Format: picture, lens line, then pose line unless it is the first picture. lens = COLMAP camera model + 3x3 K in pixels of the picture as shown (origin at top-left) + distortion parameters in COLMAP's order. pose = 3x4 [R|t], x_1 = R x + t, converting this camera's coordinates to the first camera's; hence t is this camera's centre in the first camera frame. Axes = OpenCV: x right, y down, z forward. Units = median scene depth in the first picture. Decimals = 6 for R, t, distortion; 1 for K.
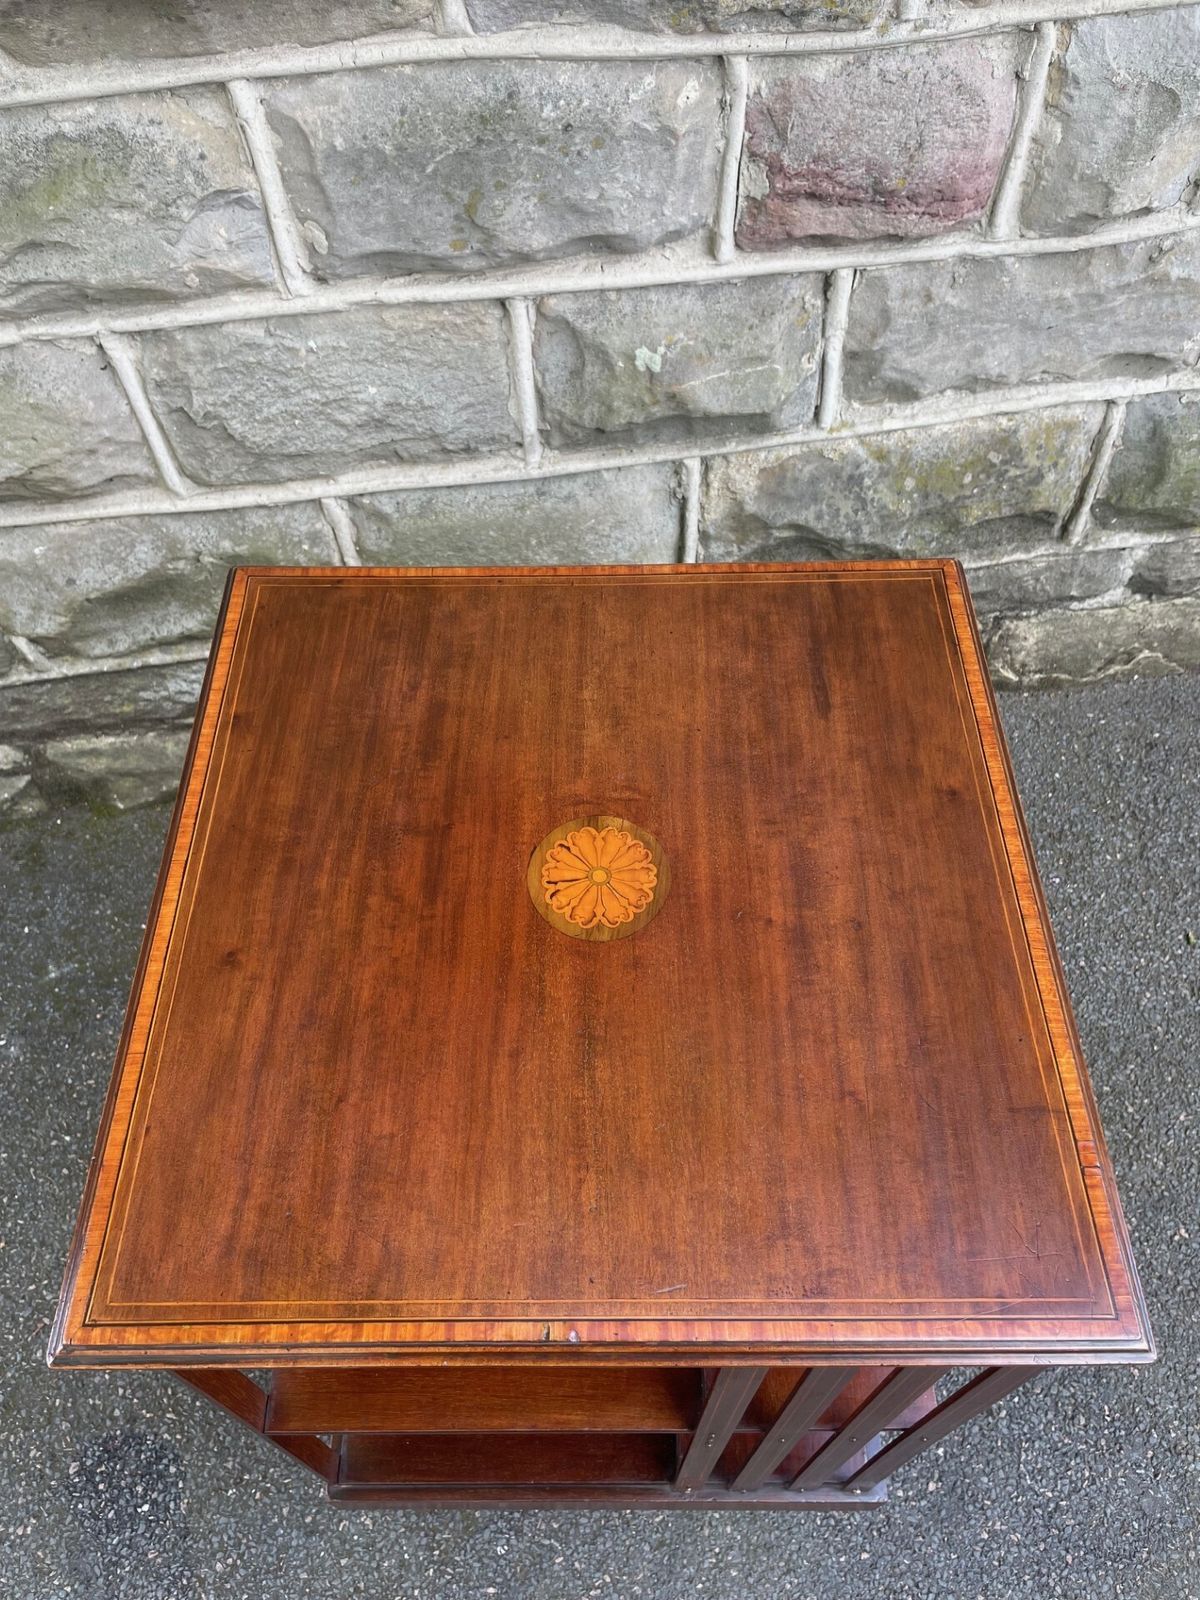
lens RADIAL K [[1225.6, 0, 589.8], [0, 1225.6, 822.6], [0, 0, 1]] dist [0.081109, -0.121792]
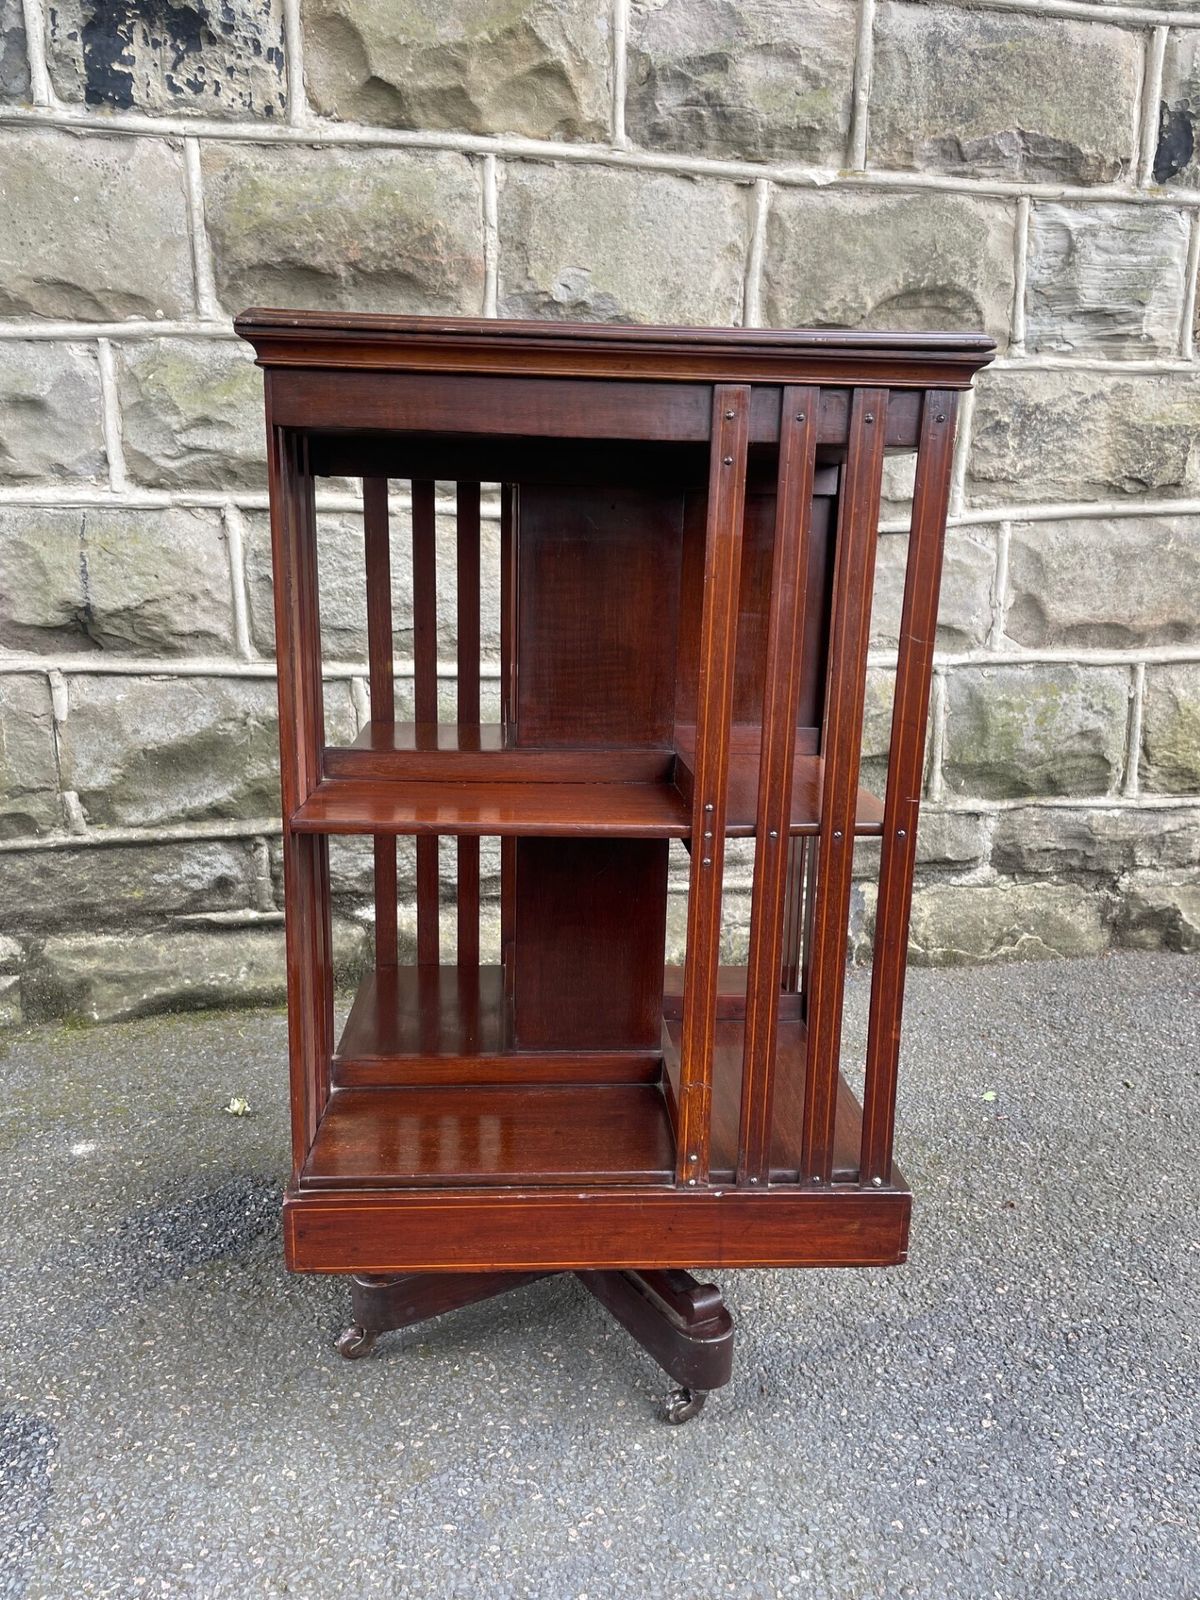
lens RADIAL K [[1225.6, 0, 602.7], [0, 1225.6, 818.1], [0, 0, 1]] dist [0.081109, -0.121792]
pose [[0.997344, 0.020142, 0.069989, -0.049424], [0.031995, 0.742123, -0.669500, 0.842570], [-0.065426, 0.669961, 0.739508, 0.144049]]
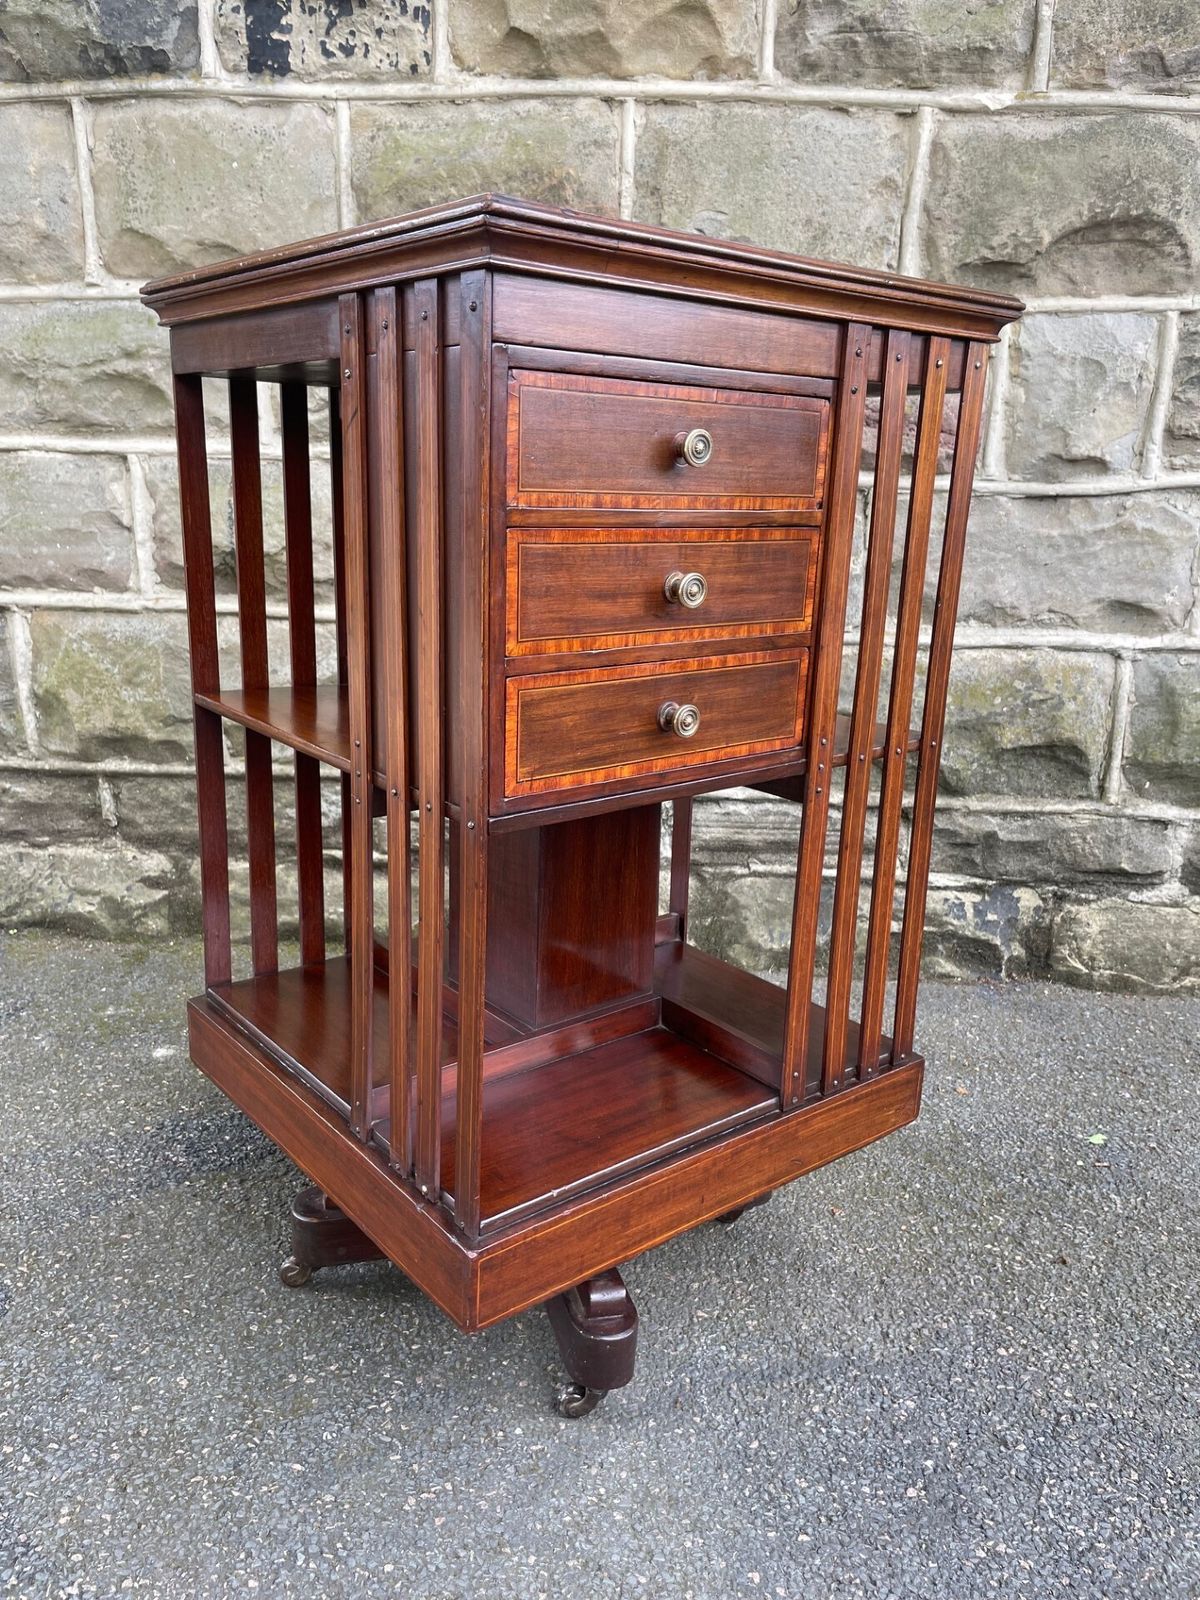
lens RADIAL K [[1225.6, 0, 590.7], [0, 1225.6, 799.3], [0, 0, 1]] dist [0.081109, -0.121792]
pose [[0.974785, 0.102397, -0.198267, 0.210379], [-0.208660, 0.733191, -0.647218, 0.804298], [0.079095, 0.672269, 0.736070, 0.194868]]
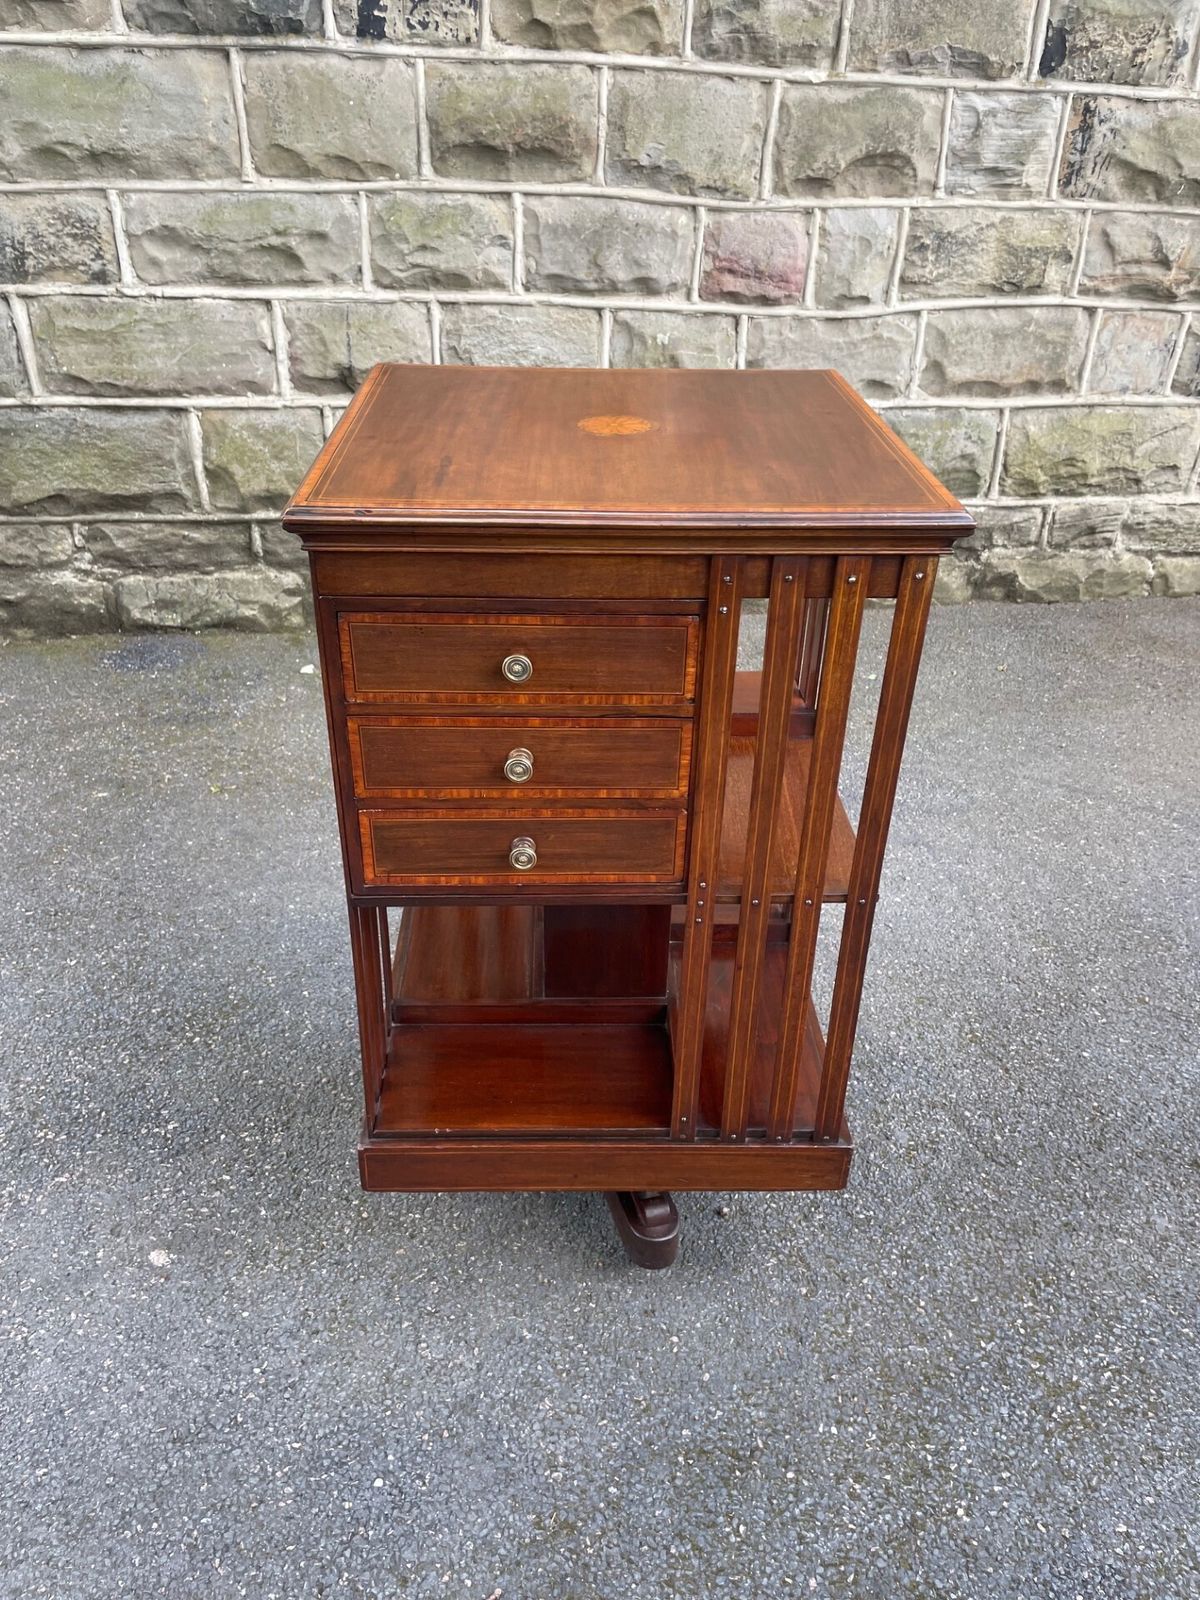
lens RADIAL K [[1225.6, 0, 588.1], [0, 1225.6, 820.5], [0, 0, 1]] dist [0.081109, -0.121792]
pose [[0.996126, 0.021978, 0.085149, -0.274223], [0.019264, 0.890214, -0.455135, 1.508132], [-0.085804, 0.455012, 0.886342, -0.628985]]
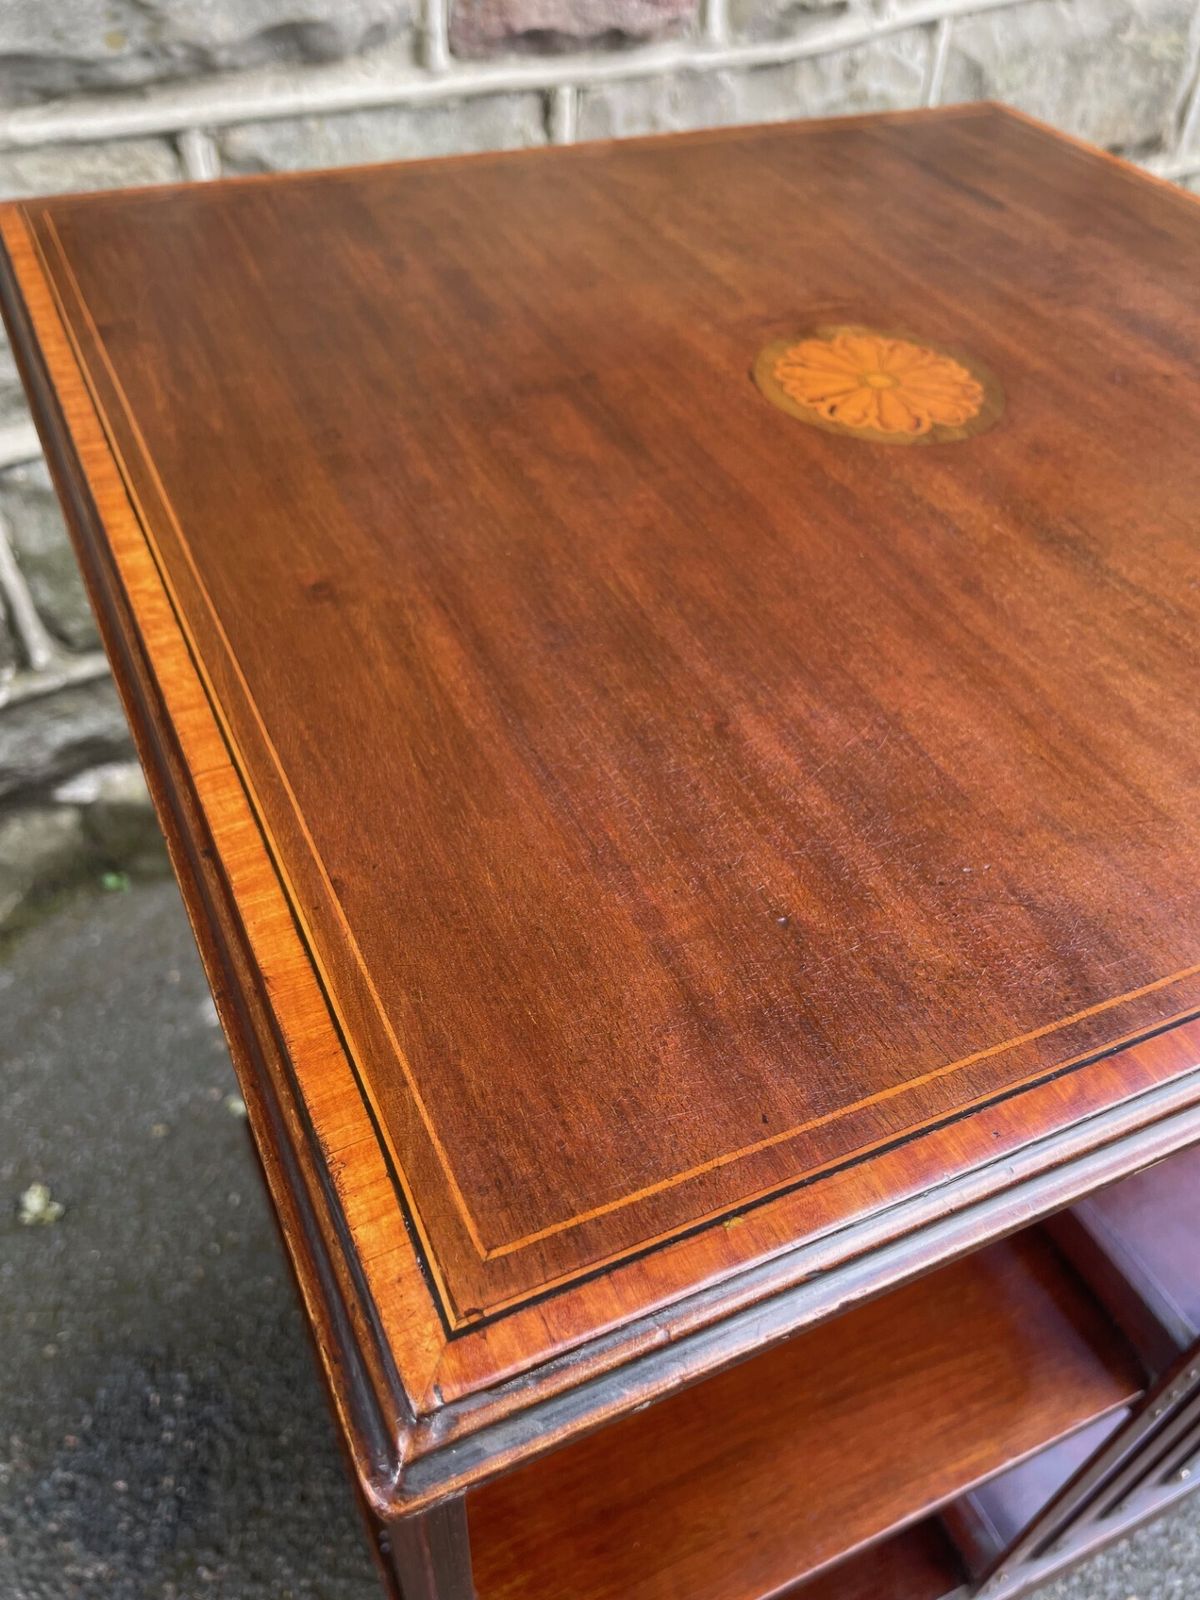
lens RADIAL K [[1248.2, 0, 589.0], [0, 1248.2, 824.7], [0, 0, 1]] dist [0.057259, -0.107504]
pose [[0.906855, -0.257250, 0.333820, -0.208586], [0.313559, 0.941094, -0.126585, 0.154835], [-0.281592, 0.219466, 0.934099, 0.307132]]
